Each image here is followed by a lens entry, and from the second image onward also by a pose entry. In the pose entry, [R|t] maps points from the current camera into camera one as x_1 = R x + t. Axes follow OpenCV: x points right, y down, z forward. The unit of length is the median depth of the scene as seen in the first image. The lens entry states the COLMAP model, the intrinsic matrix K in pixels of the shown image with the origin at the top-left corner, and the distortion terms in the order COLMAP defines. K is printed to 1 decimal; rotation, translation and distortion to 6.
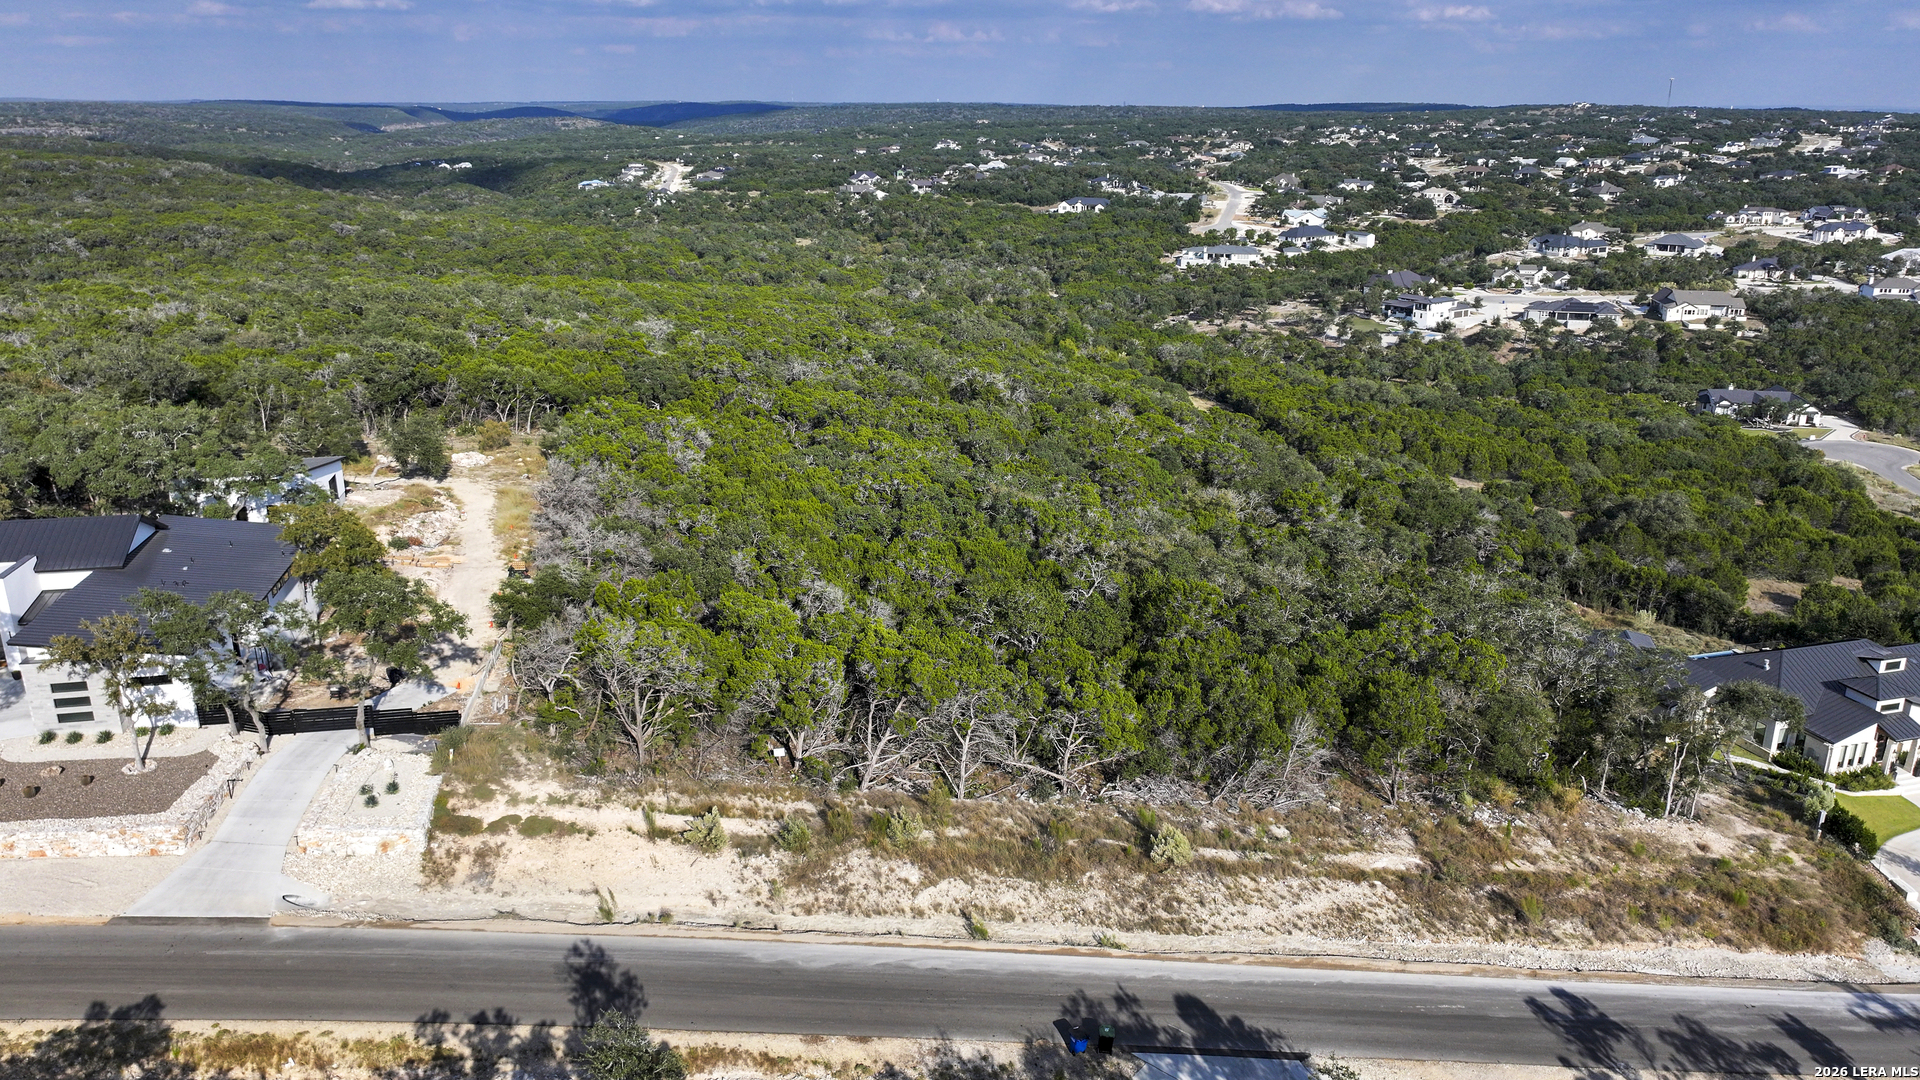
lens RADIAL K [[1363.0, 0, 965.8], [0, 1363.0, 524.4], [0, 0, 1]] dist [-0.000063, -0.003782]
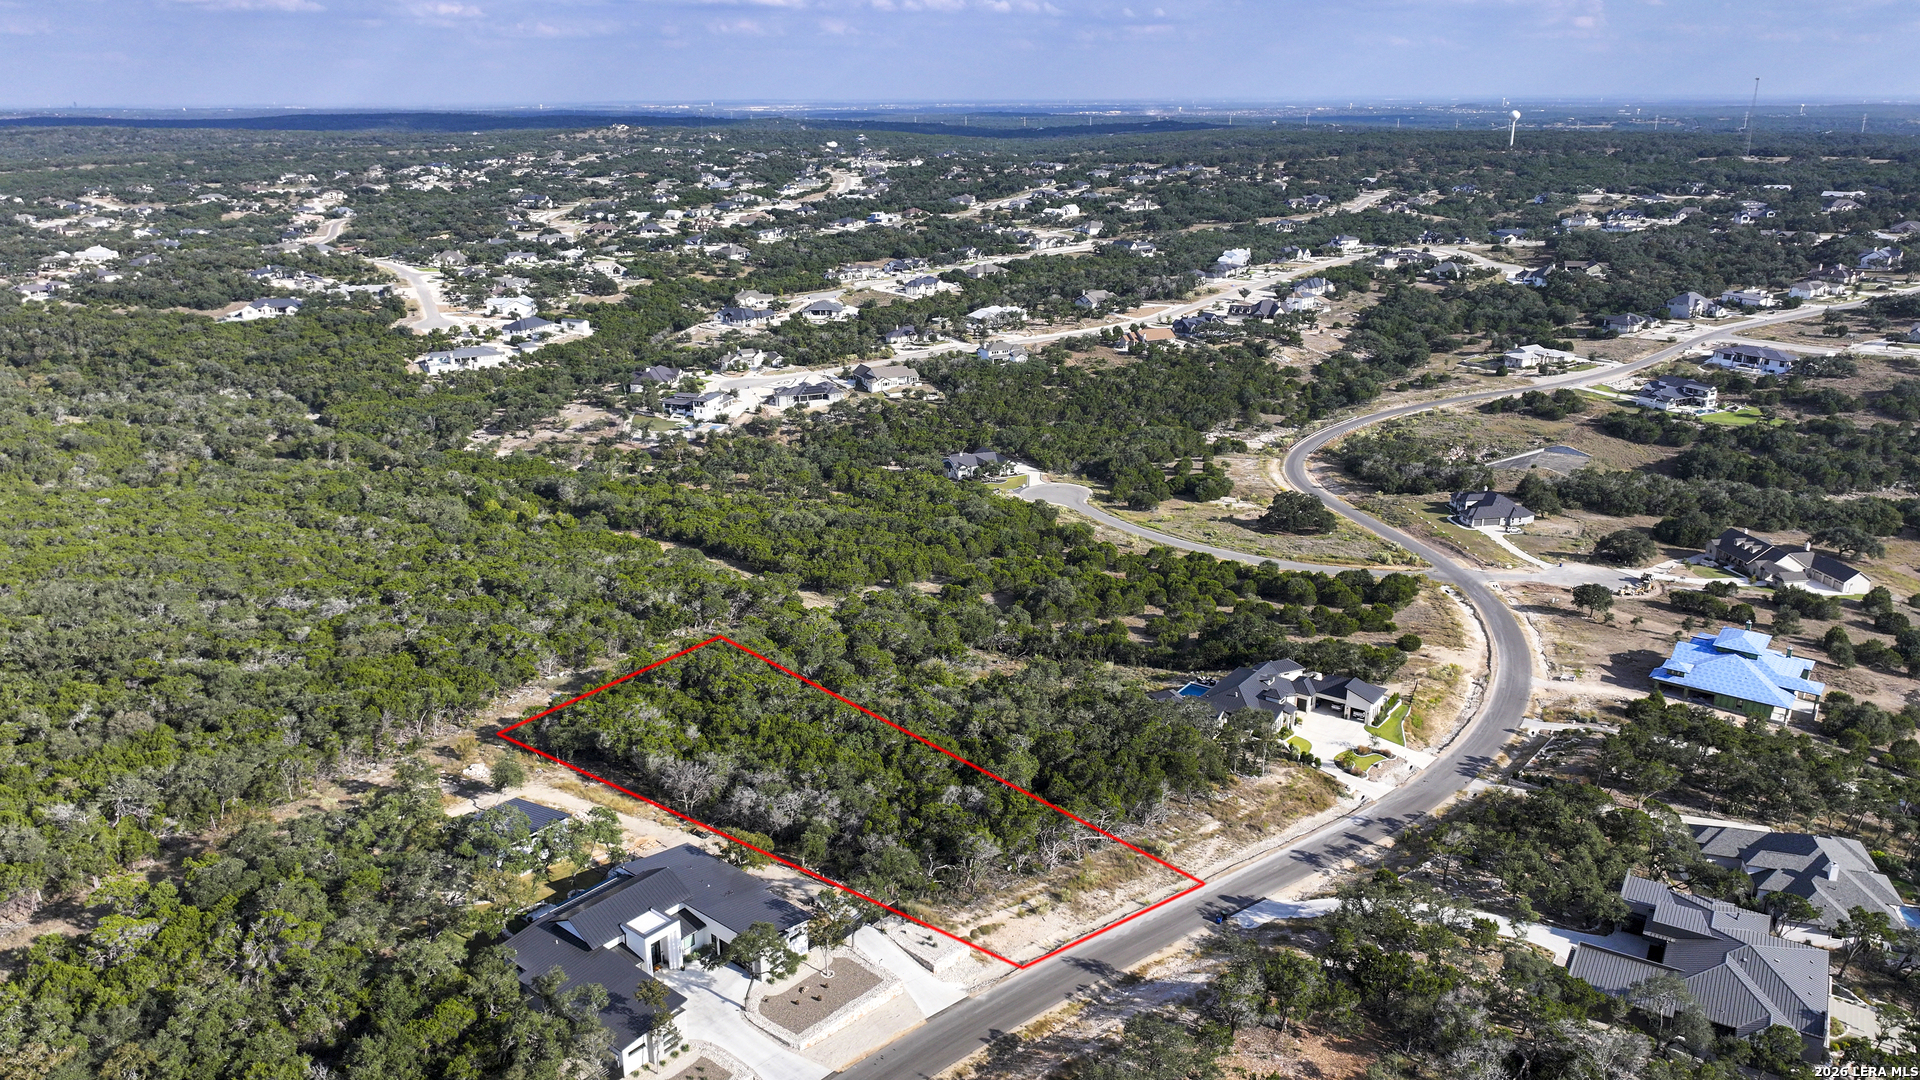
lens RADIAL K [[1363.0, 0, 967.0], [0, 1363.0, 526.6], [0, 0, 1]] dist [-0.000063, -0.003782]
pose [[0.781884, -0.192334, 0.593014, -0.454839], [0.189420, 0.979542, 0.067949, -0.176212], [-0.593951, 0.059201, 0.802320, -0.251779]]
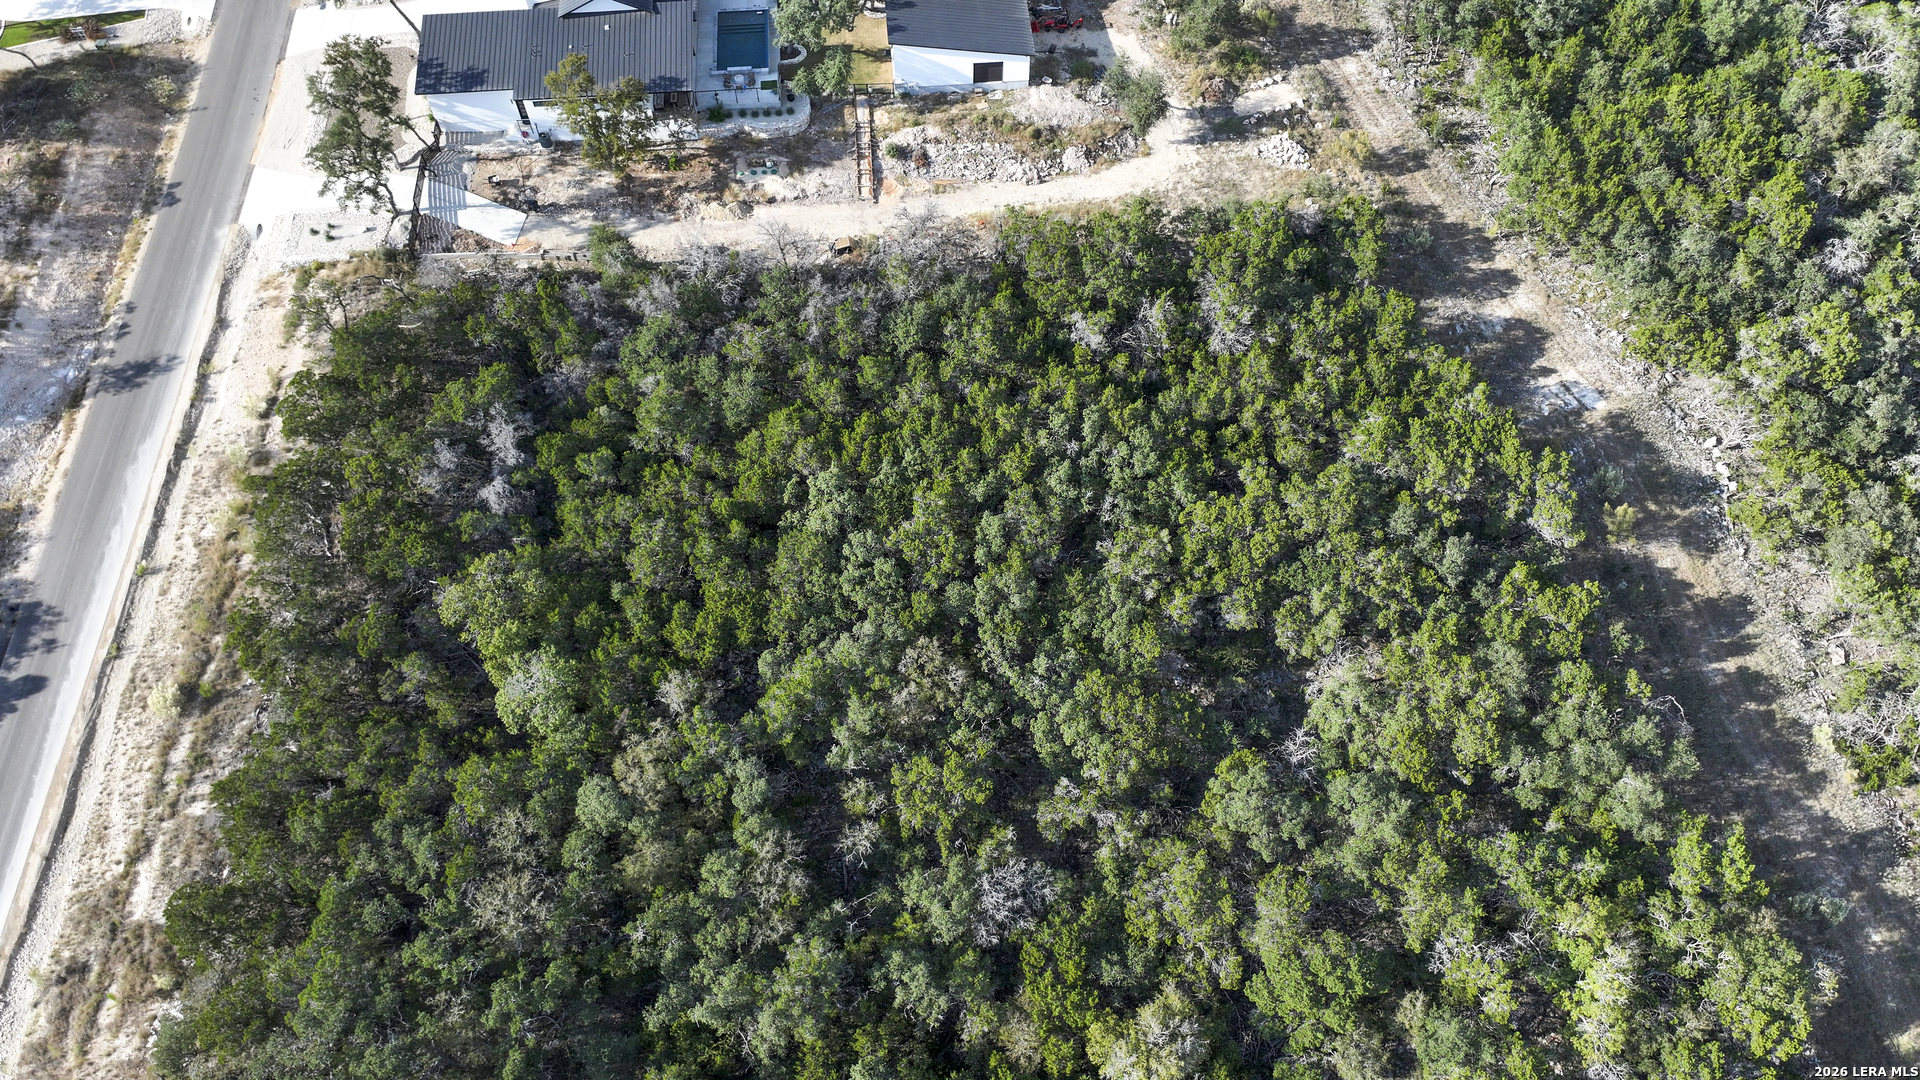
lens RADIAL K [[1363.0, 0, 959.2], [0, 1363.0, 540.8], [0, 0, 1]] dist [-0.000063, -0.003782]
pose [[-0.115464, 0.841152, -0.528329, 0.189176], [-0.298748, 0.477853, 0.826079, -0.346611], [0.947321, 0.253219, 0.196117, 0.429764]]
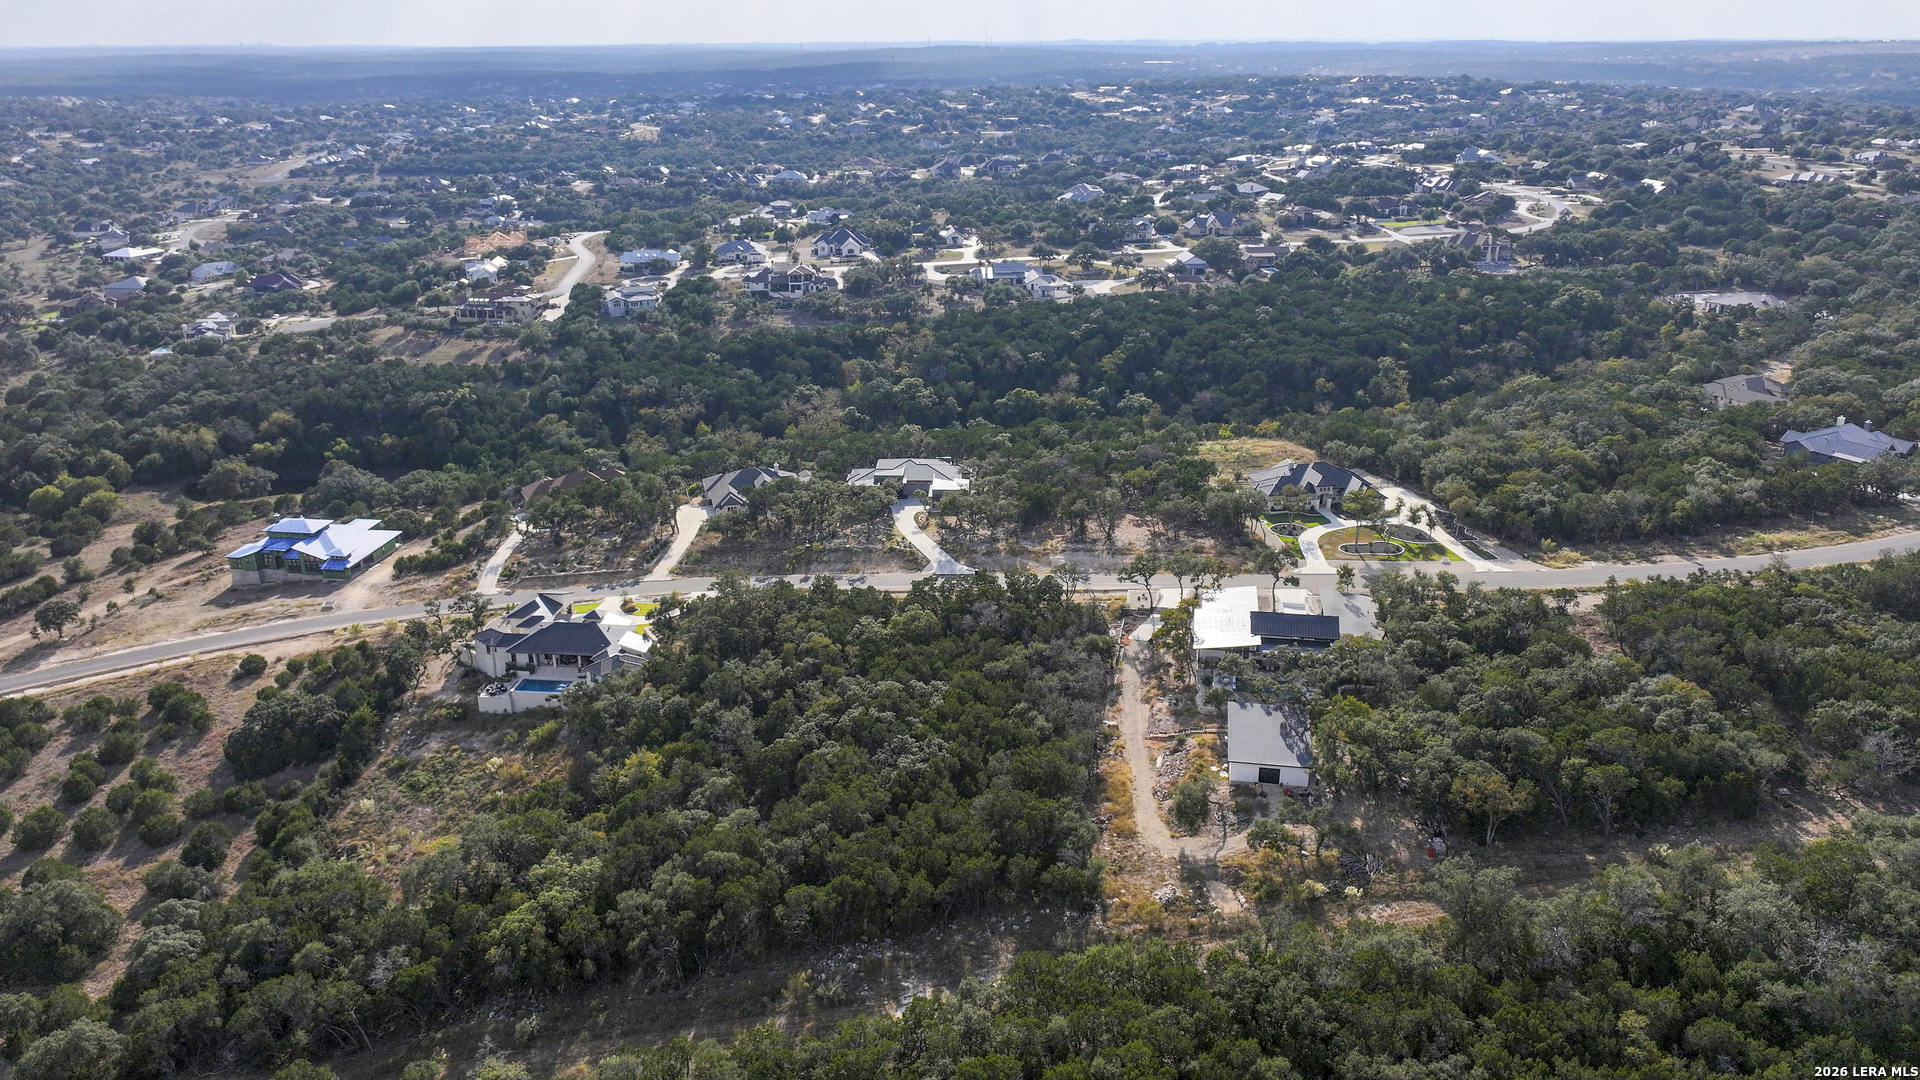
lens RADIAL K [[1363.0, 0, 968.3], [0, 1363.0, 539.7], [0, 0, 1]] dist [-0.000063, -0.003782]
pose [[-0.936148, -0.121308, 0.330016, -0.328709], [0.103105, 0.802624, 0.587506, -0.575277], [-0.336149, 0.584019, -0.738868, 1.039605]]
